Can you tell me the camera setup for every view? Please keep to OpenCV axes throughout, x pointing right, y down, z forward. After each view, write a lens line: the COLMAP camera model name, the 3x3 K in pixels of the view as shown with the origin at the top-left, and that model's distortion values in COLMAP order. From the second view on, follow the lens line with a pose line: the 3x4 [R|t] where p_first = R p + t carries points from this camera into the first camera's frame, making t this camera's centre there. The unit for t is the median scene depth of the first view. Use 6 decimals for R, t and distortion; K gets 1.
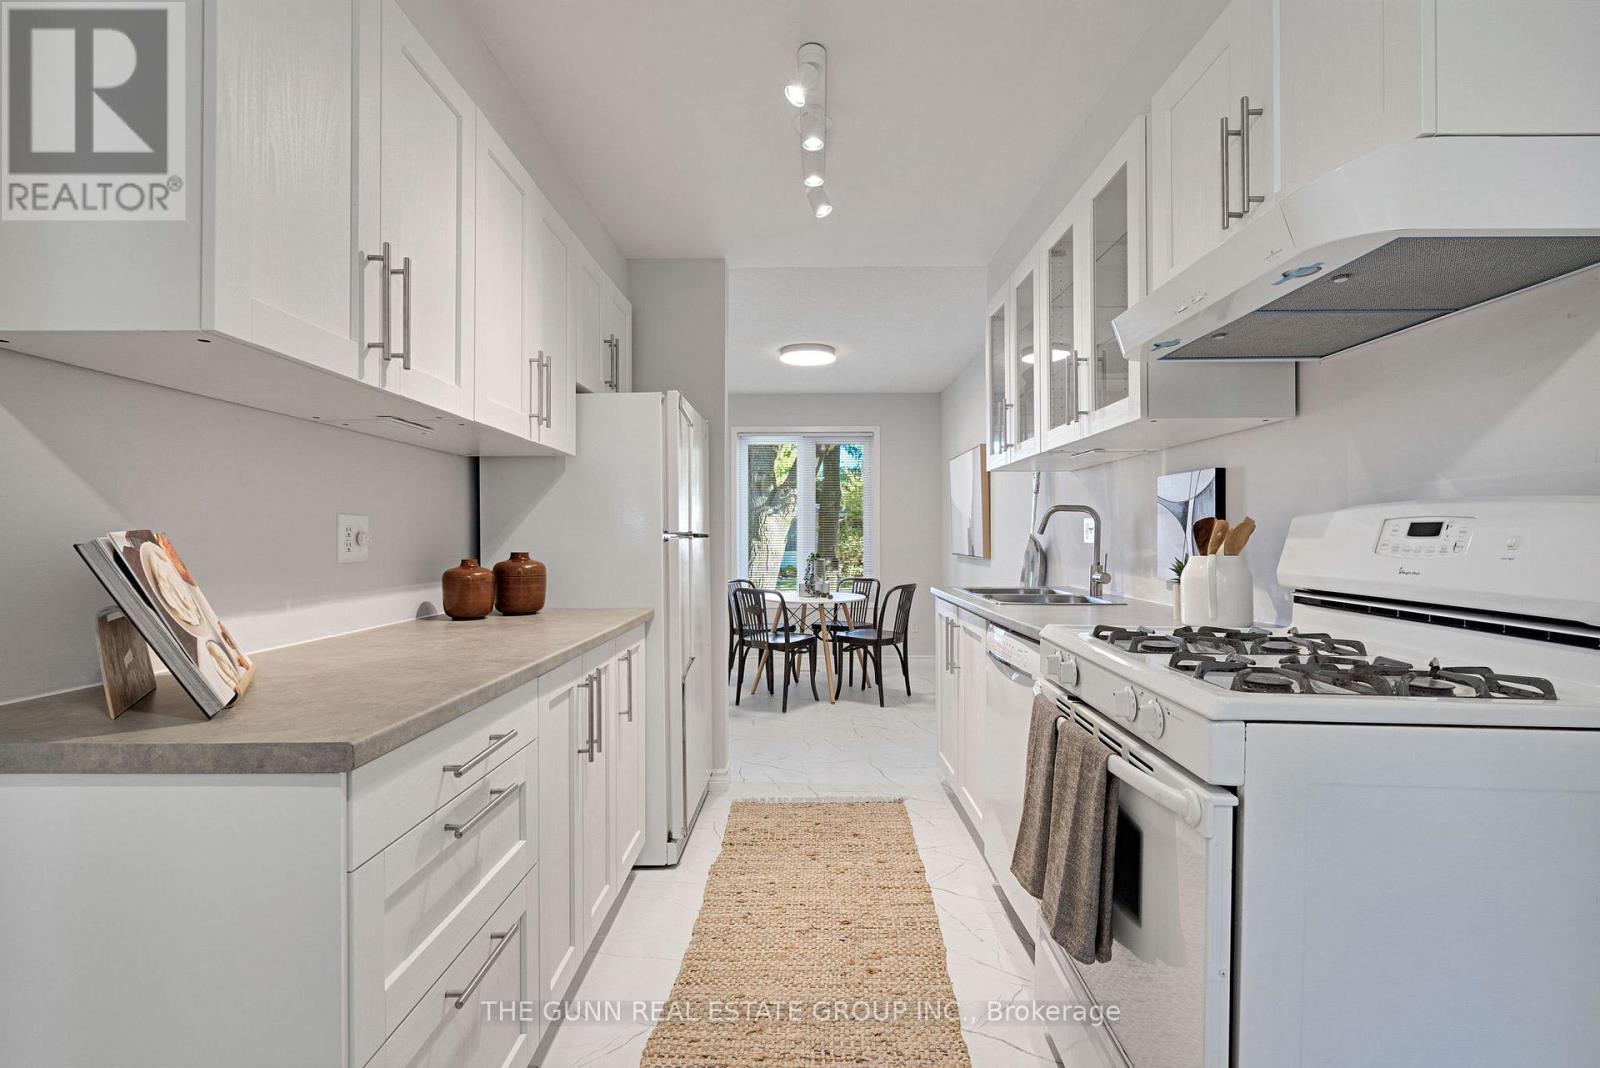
lens RADIAL K [[725.1, 0, 803.2], [0, 725.1, 534.0], [0, 0, 1]] dist [-0.002811, 0.000800]
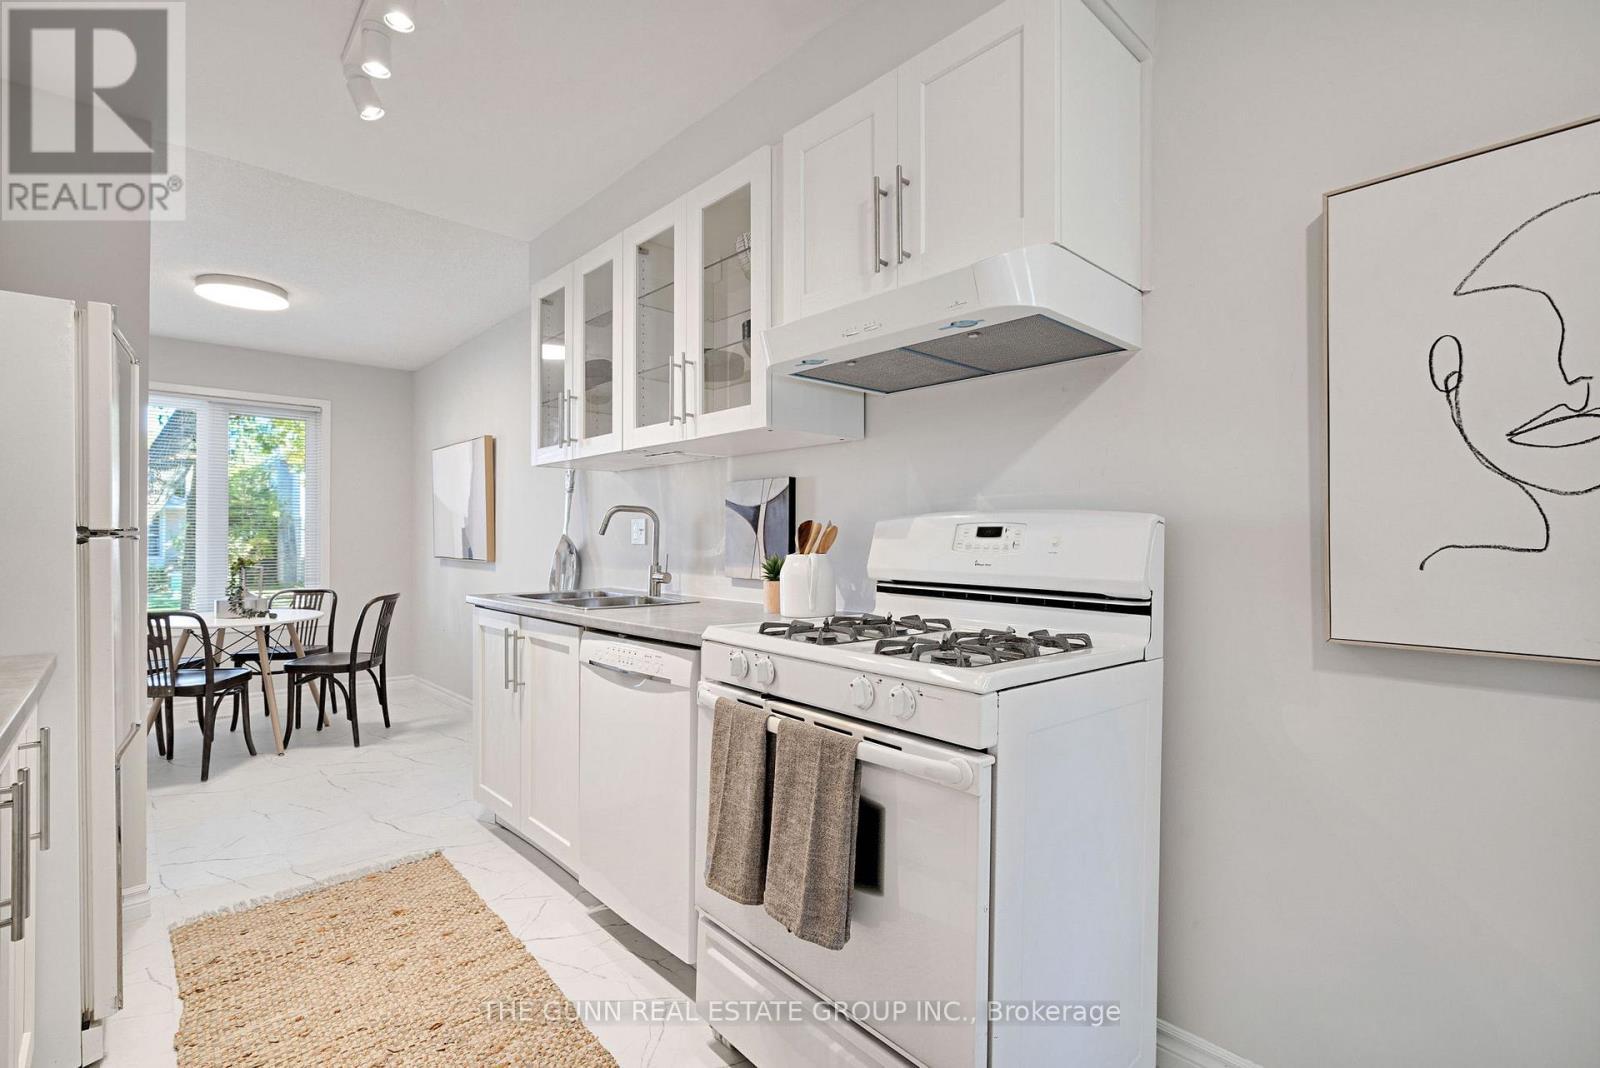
lens RADIAL K [[725.1, 0, 803.2], [0, 725.1, 534.0], [0, 0, 1]] dist [-0.002811, 0.000800]
pose [[0.728052, 0.006240, 0.685493, -0.145549], [-0.004551, 0.999981, -0.004269, 0.002006], [-0.685507, -0.000012, 0.728066, 0.114977]]
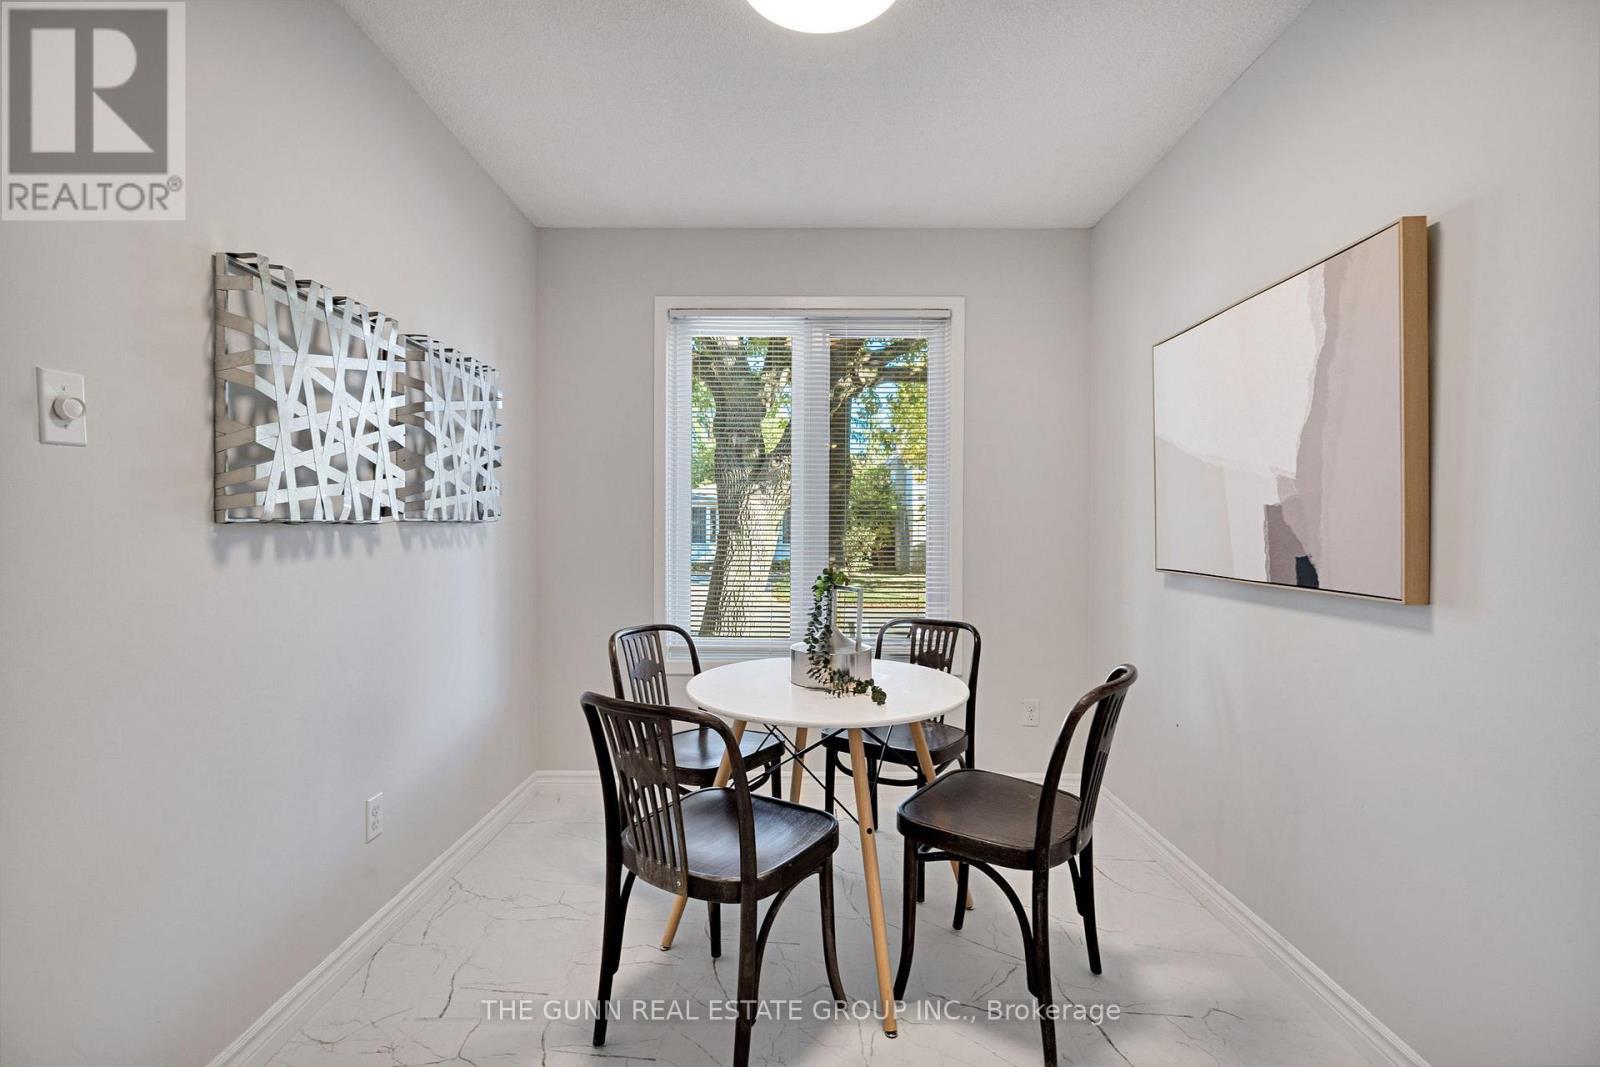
lens RADIAL K [[725.1, 0, 803.2], [0, 725.1, 533.5], [0, 0, 1]] dist [-0.002811, 0.000800]
pose [[0.999974, 0.007246, 0.000499, -0.000309], [-0.007252, 0.999901, 0.012025, 0.005586], [-0.000412, -0.012028, 0.999928, 1.184526]]
